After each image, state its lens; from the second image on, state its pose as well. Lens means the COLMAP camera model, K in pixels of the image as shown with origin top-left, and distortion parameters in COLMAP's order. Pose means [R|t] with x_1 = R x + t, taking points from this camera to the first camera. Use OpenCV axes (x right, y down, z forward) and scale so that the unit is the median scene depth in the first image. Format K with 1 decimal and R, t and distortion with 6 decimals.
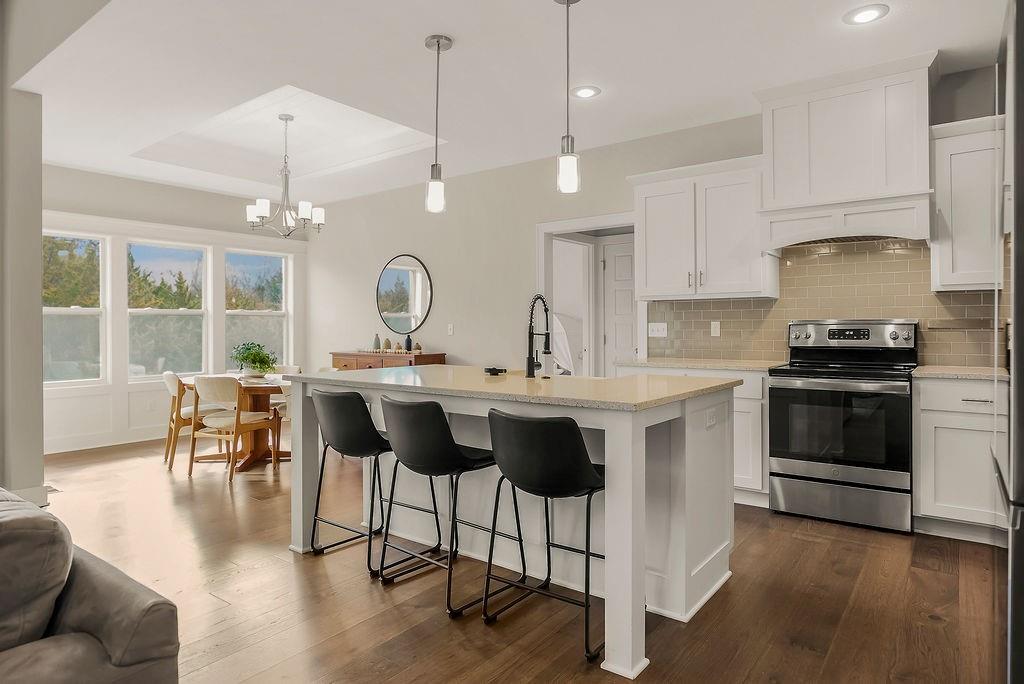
lens RADIAL K [[596.3, 0, 511.6], [0, 596.3, 324.6], [0, 0, 1]] dist [0.000623, 0.000082]
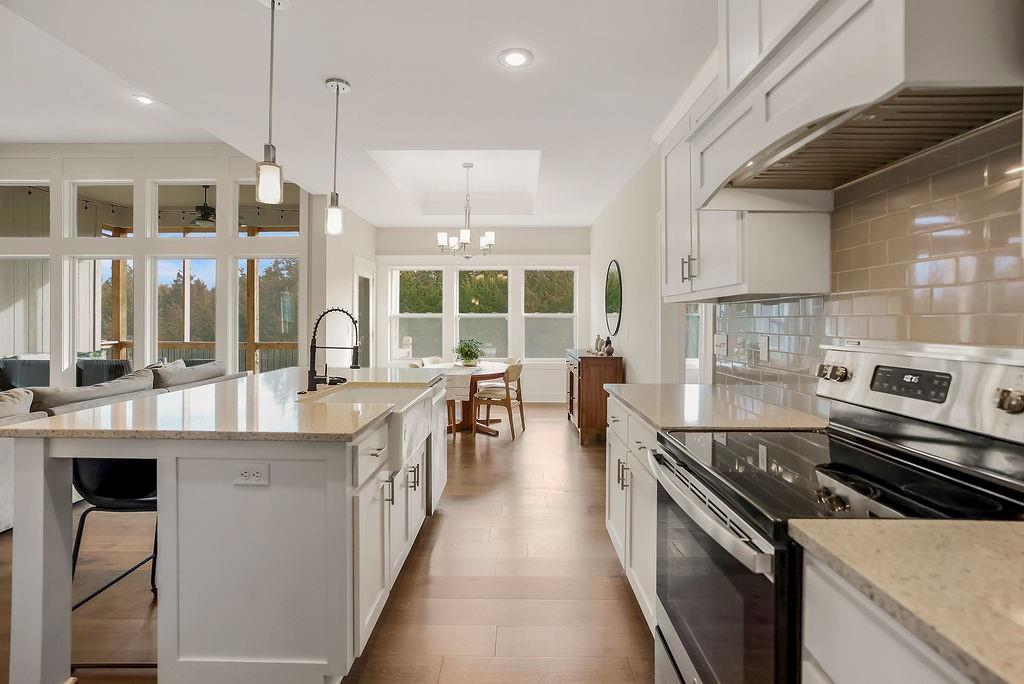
lens RADIAL K [[477.2, 0, 508.6], [0, 477.2, 325.2], [0, 0, 1]] dist [0.000513, 0.000131]
pose [[0.588137, 0.011914, -0.808673, 0.507097], [-0.003329, 0.999919, 0.012311, -0.018387], [0.808754, -0.004548, 0.588129, 0.466488]]
